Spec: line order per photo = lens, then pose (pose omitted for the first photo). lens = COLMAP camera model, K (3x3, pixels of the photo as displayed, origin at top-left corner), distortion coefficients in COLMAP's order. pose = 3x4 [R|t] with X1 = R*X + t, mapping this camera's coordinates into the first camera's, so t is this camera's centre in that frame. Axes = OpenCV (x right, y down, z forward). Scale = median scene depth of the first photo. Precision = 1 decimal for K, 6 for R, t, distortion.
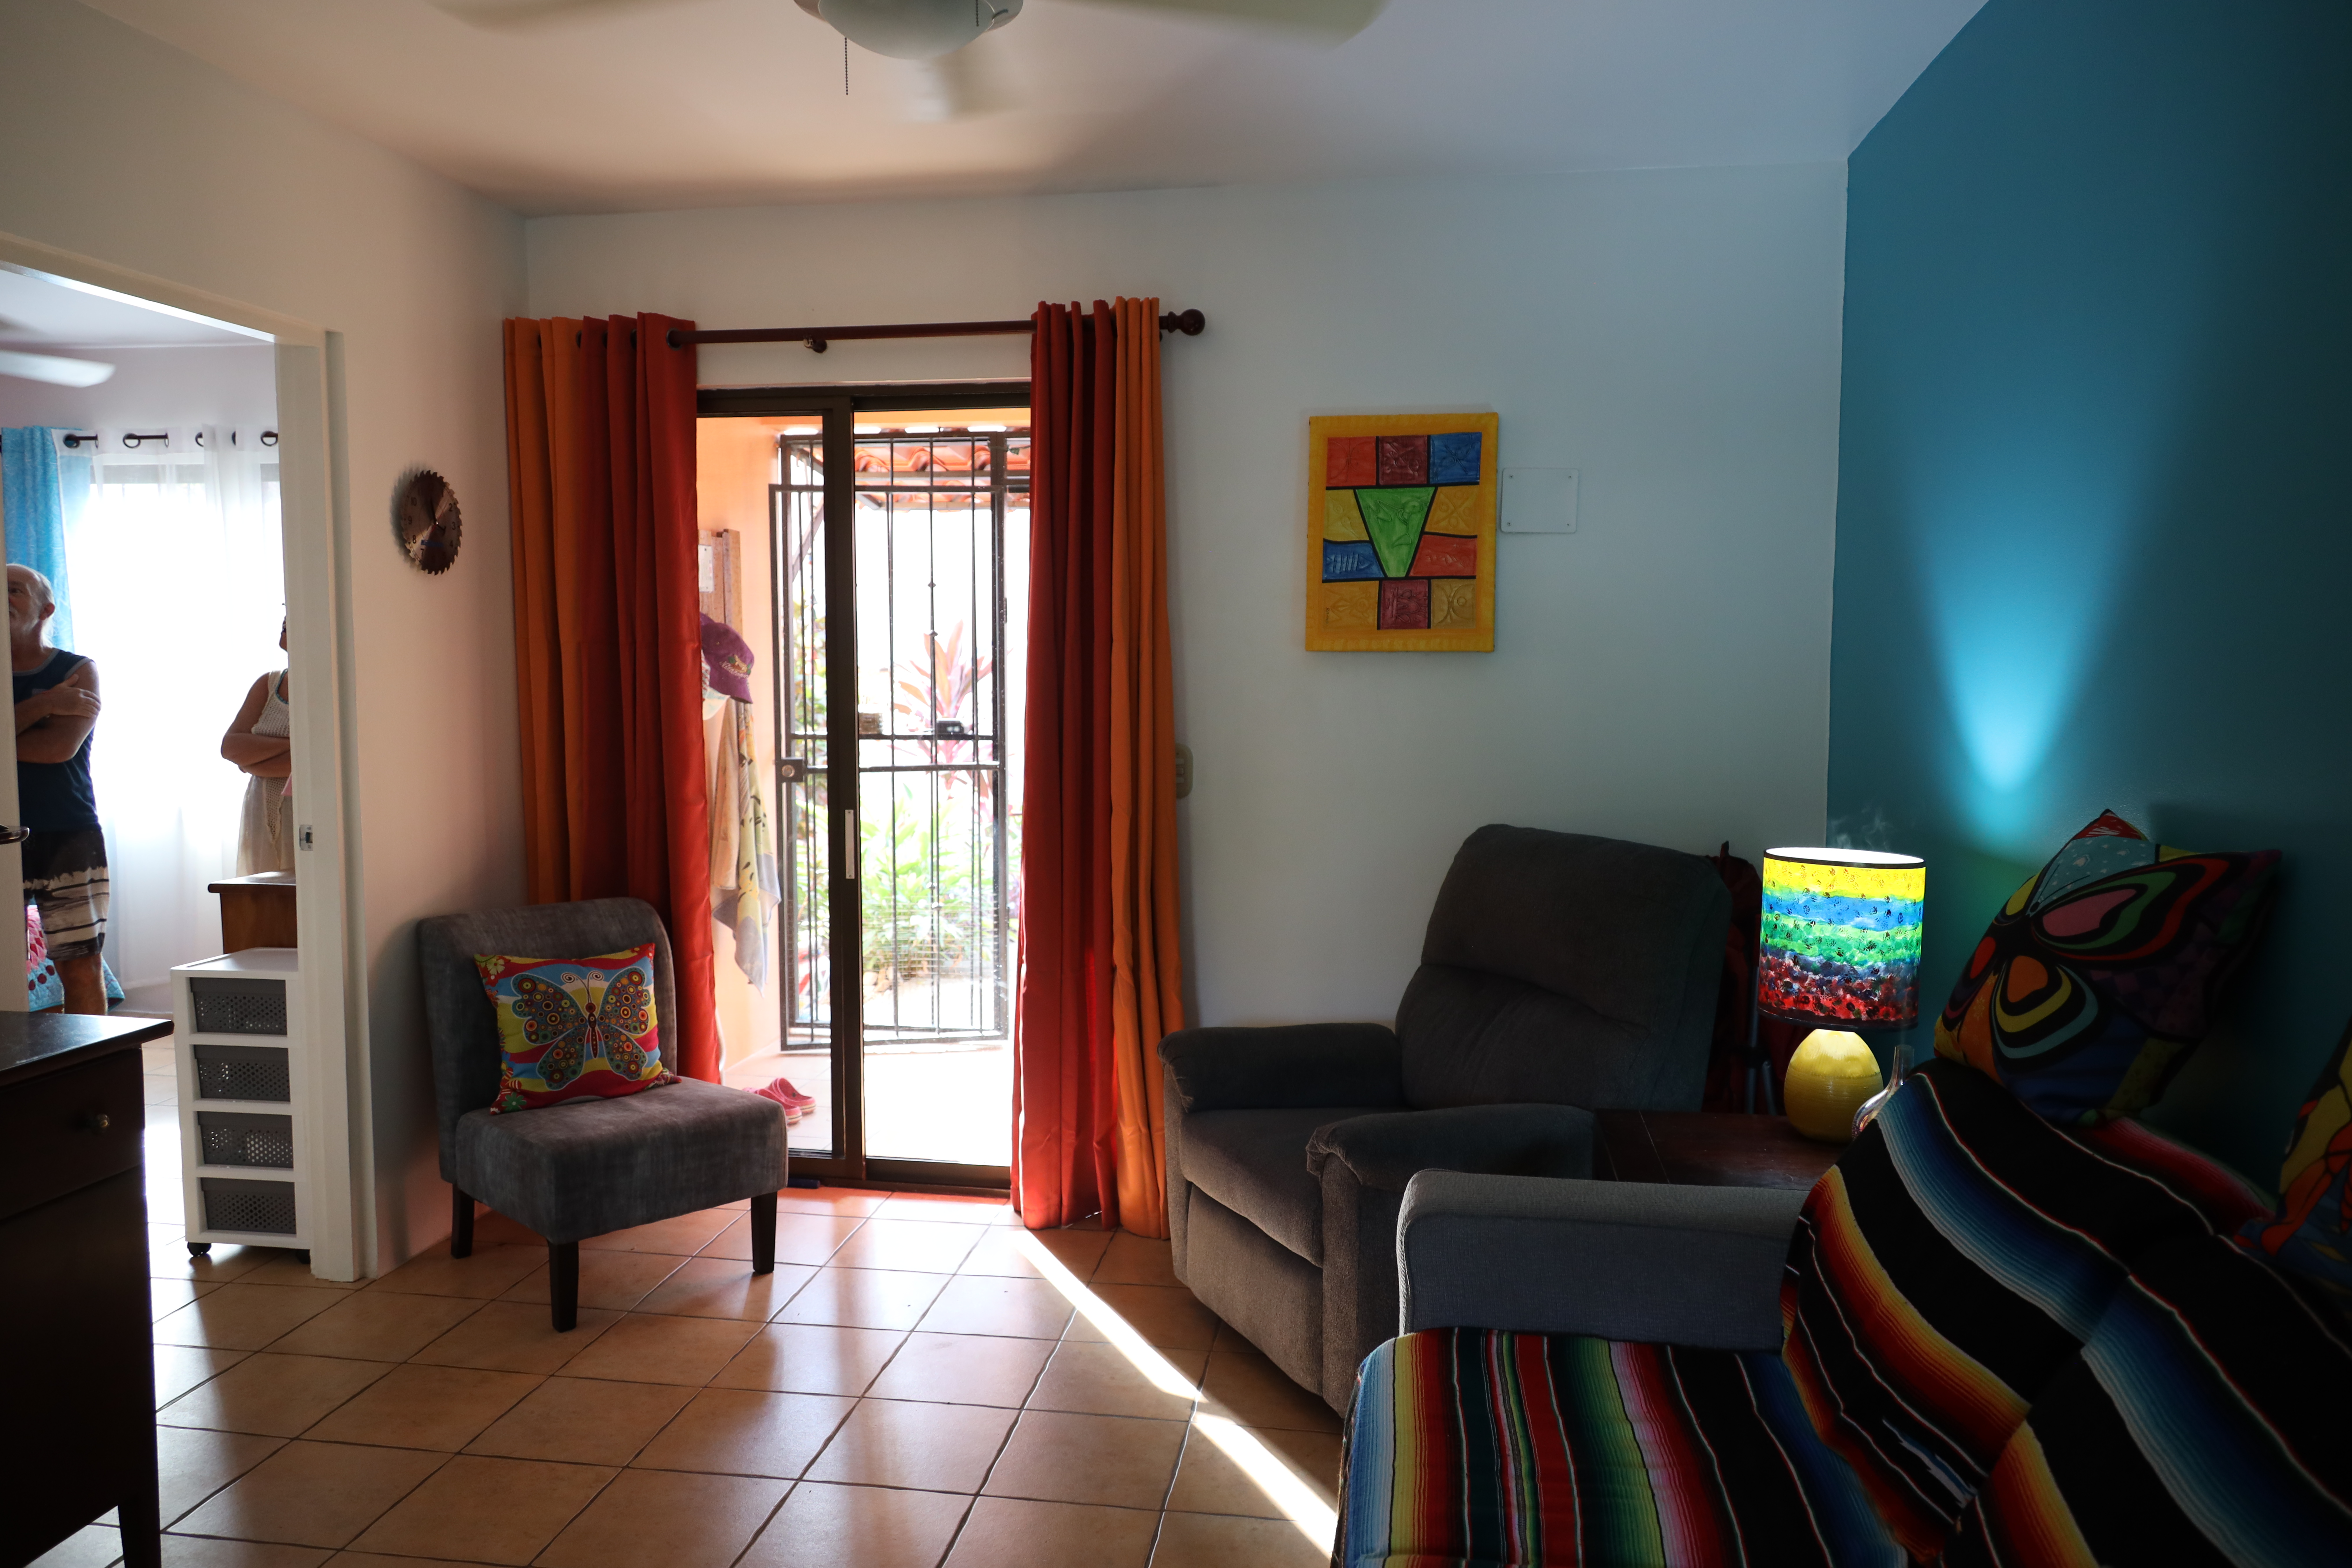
lens RADIAL K [[1641.3, 0, 1166.4], [0, 1641.3, 792.3], [0, 0, 1]] dist [0.009631, -0.000114]
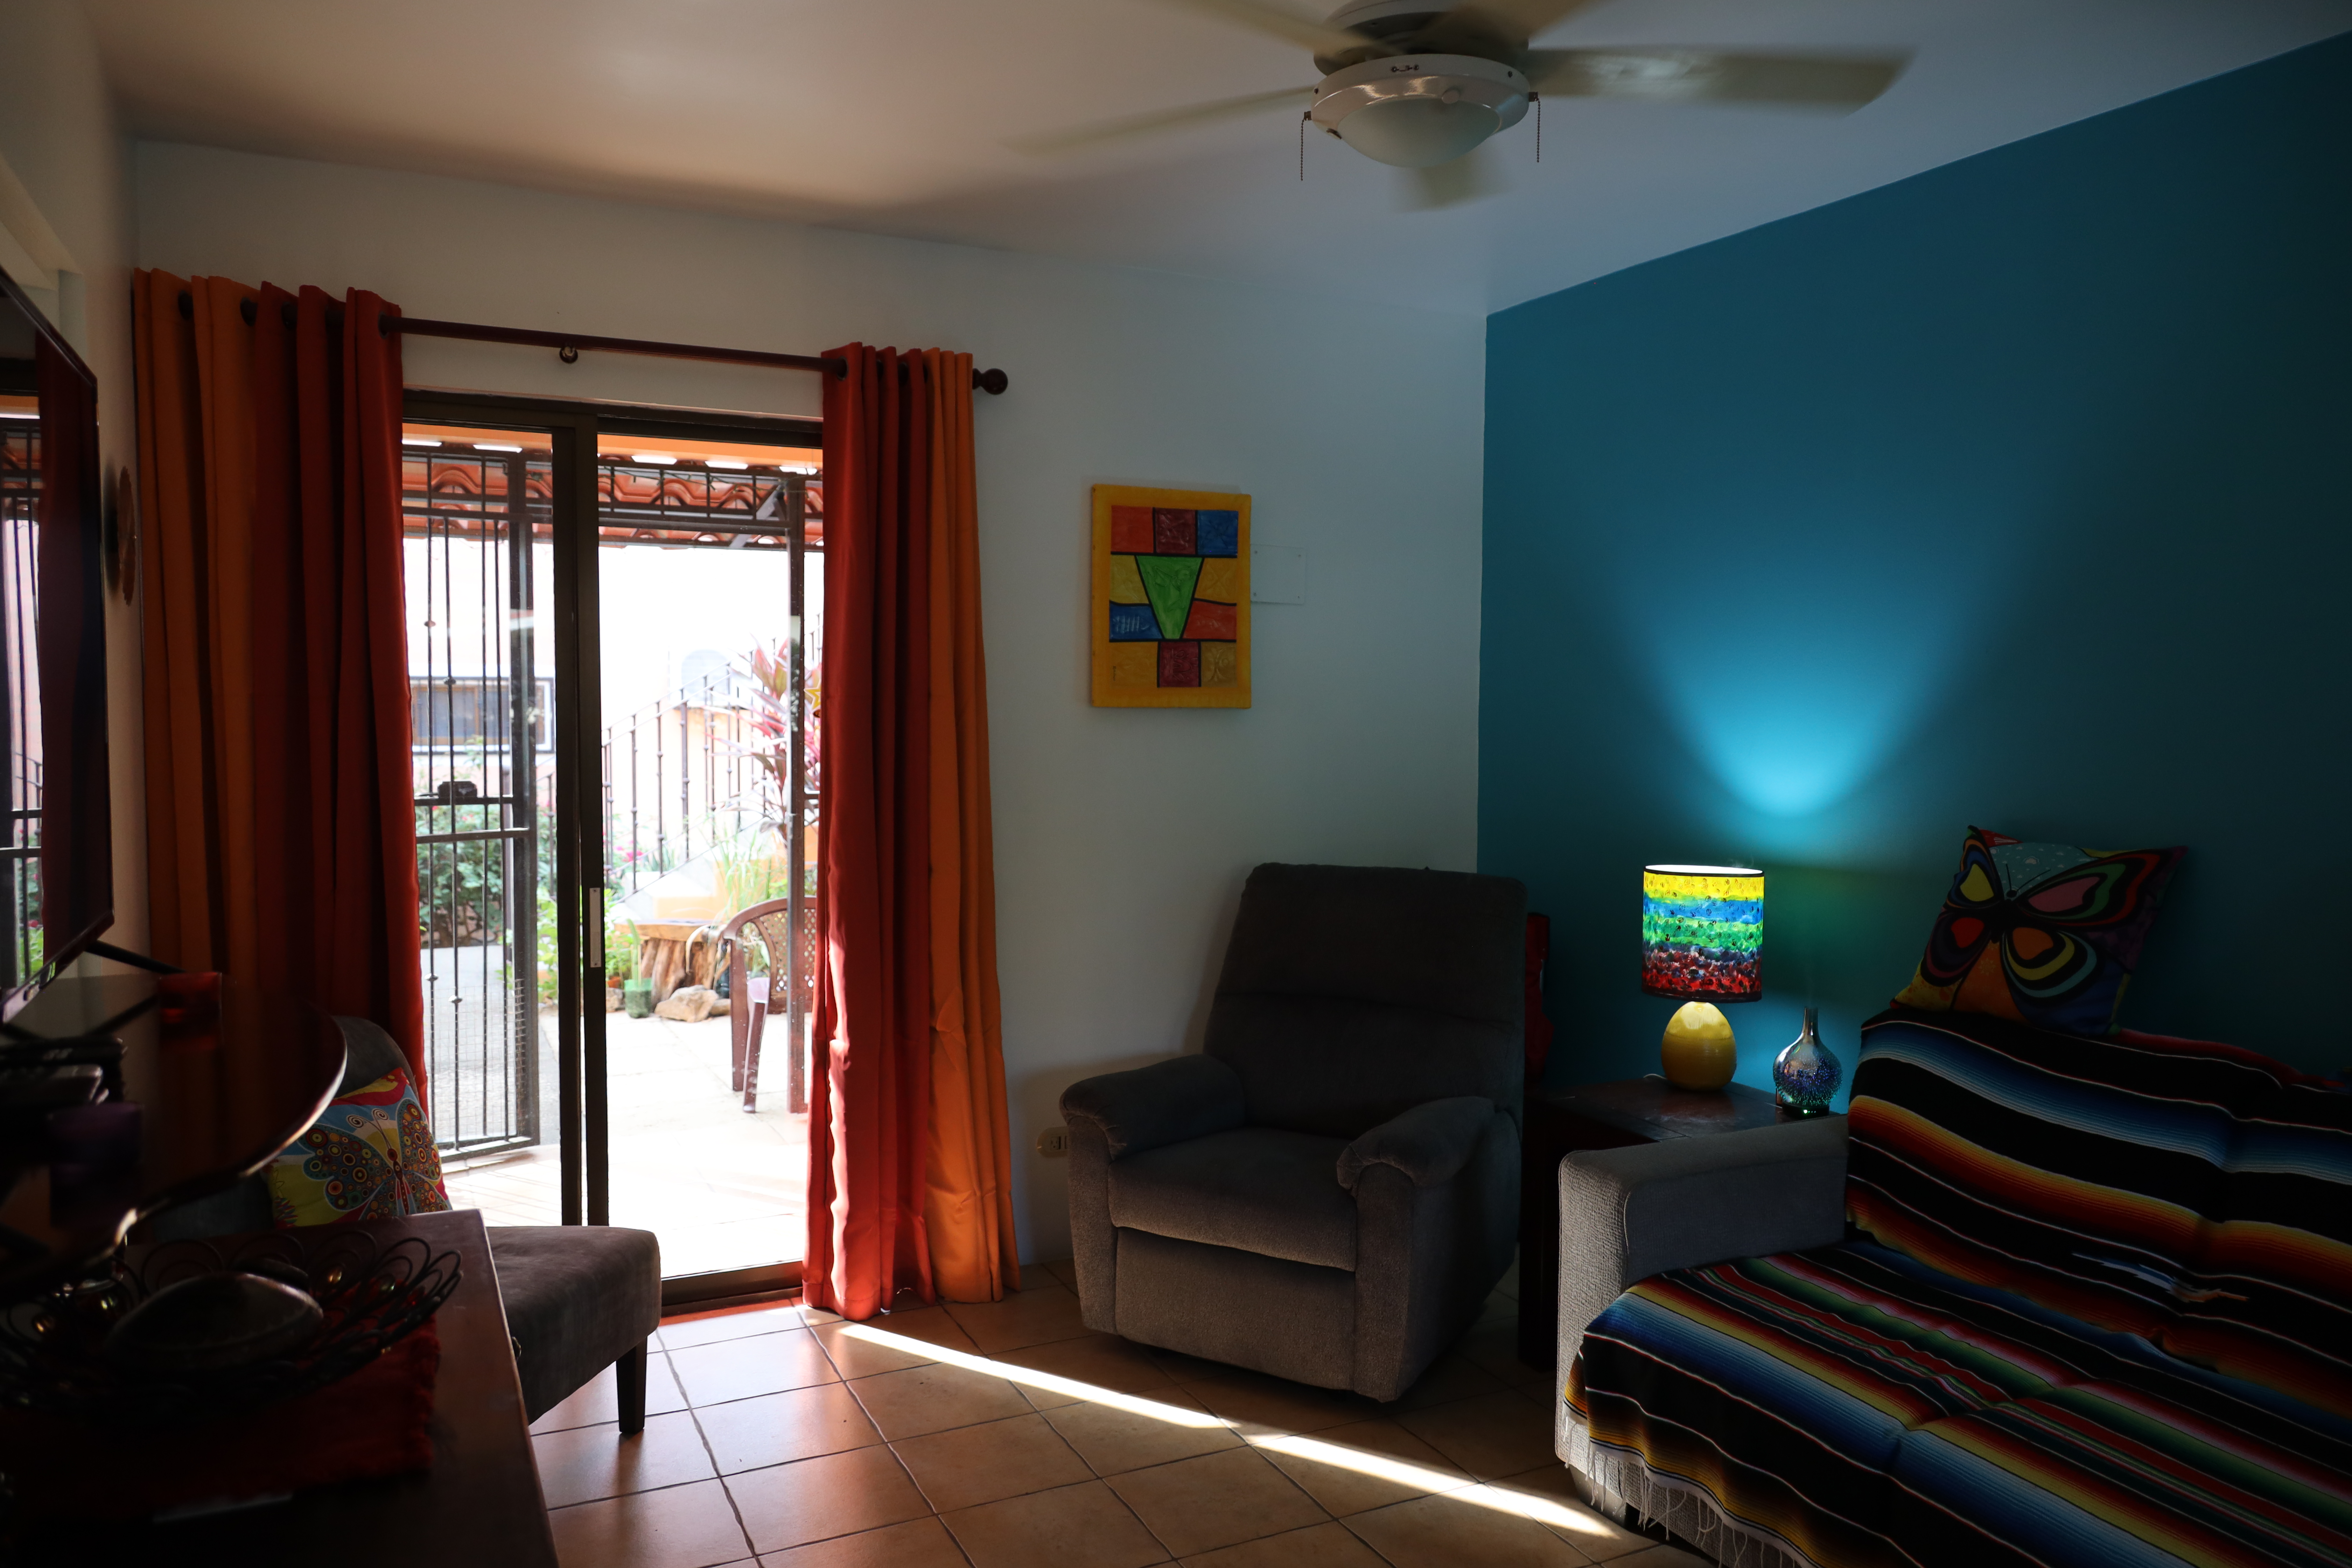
lens RADIAL K [[1652.8, 0, 1167.1], [0, 1652.8, 793.4], [0, 0, 1]] dist [0.033608, -0.002100]
pose [[0.822277, -0.030123, 0.568289, -0.483430], [0.043600, 0.998998, -0.010133, -0.018977], [-0.567414, 0.033109, 0.822767, 0.112102]]
